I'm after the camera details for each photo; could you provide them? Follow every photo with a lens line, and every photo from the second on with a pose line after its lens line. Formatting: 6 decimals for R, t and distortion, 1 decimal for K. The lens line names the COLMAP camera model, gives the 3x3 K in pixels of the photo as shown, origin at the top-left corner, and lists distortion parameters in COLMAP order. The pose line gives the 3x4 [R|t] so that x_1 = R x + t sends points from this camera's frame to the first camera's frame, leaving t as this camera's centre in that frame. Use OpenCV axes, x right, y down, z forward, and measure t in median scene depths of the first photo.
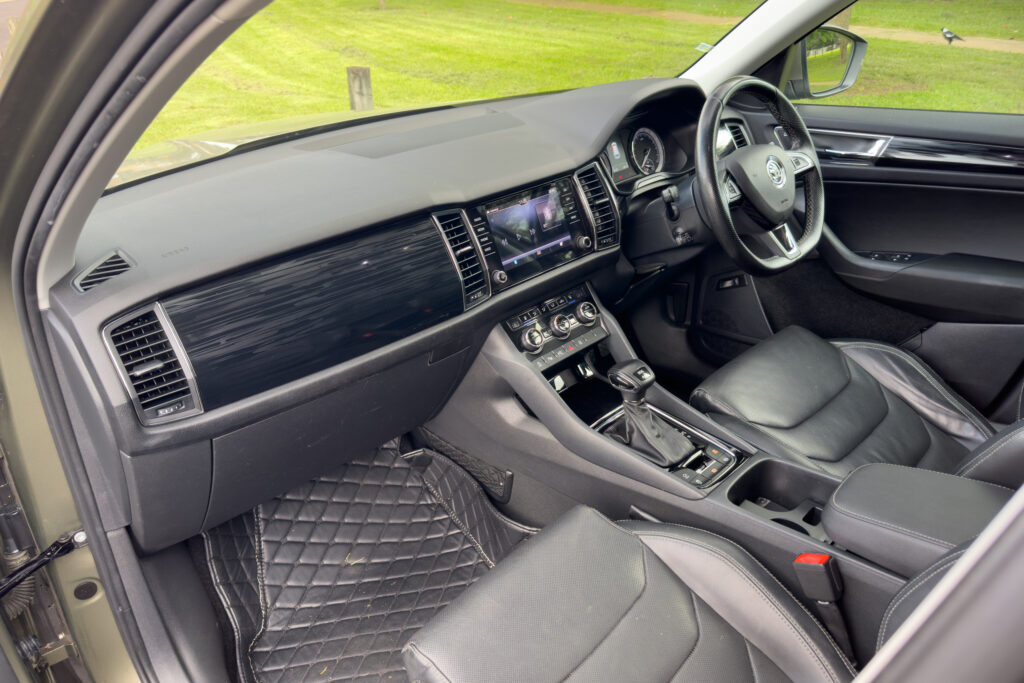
lens RADIAL K [[726.9, 0, 510.8], [0, 726.9, 344.1], [0, 0, 1]] dist [0.078252, -0.151097]
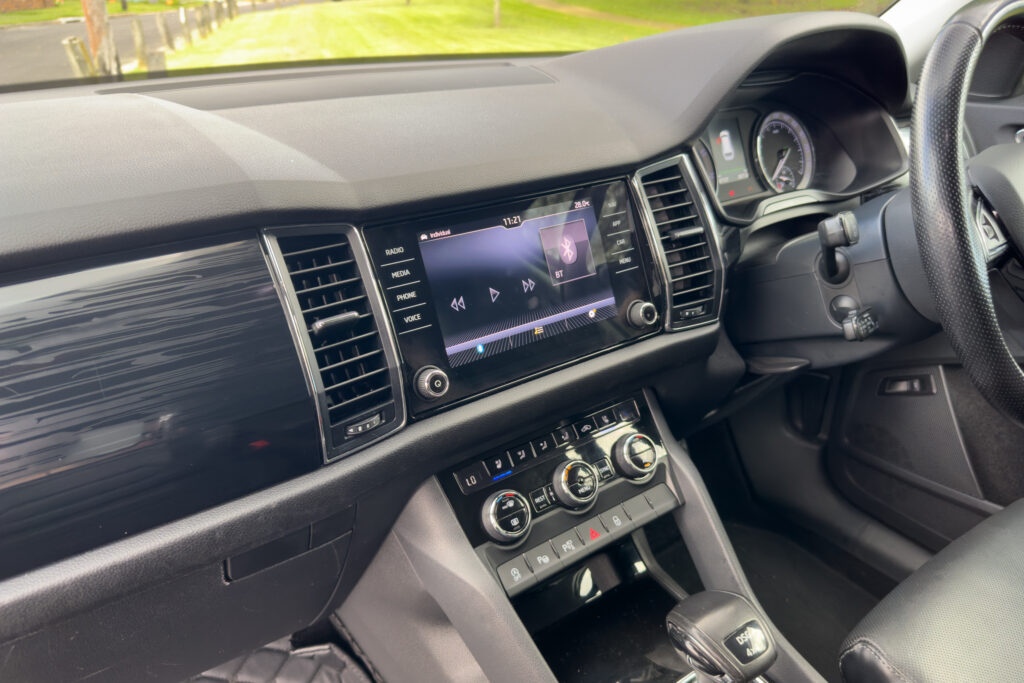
lens RADIAL K [[721.1, 0, 502.0], [0, 721.1, 324.8], [0, 0, 1]] dist [0.085193, -0.158408]
pose [[0.985440, 0.092593, -0.142599, 0.073688], [-0.100557, 0.993690, -0.049676, -0.093636], [0.137100, 0.063292, 0.988533, 0.485128]]
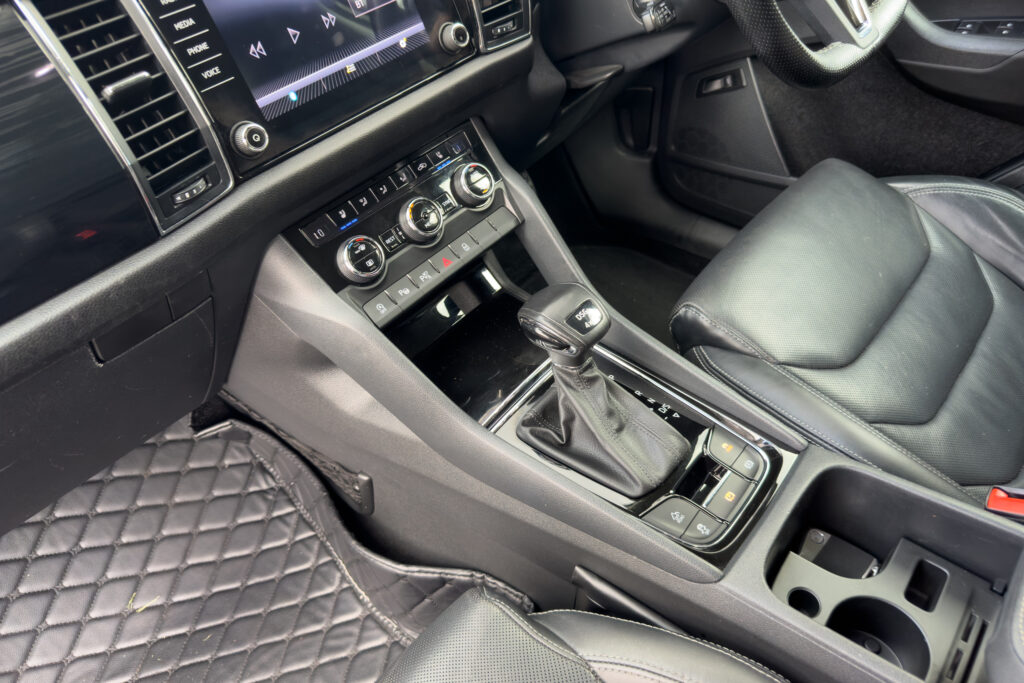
lens RADIAL K [[726.9, 0, 510.8], [0, 726.9, 344.1], [0, 0, 1]] dist [0.078252, -0.151097]
pose [[0.994953, -0.085601, 0.052349, 0.090077], [0.068105, 0.959263, 0.274184, -0.071635], [-0.073687, -0.269235, 0.960251, 0.457432]]
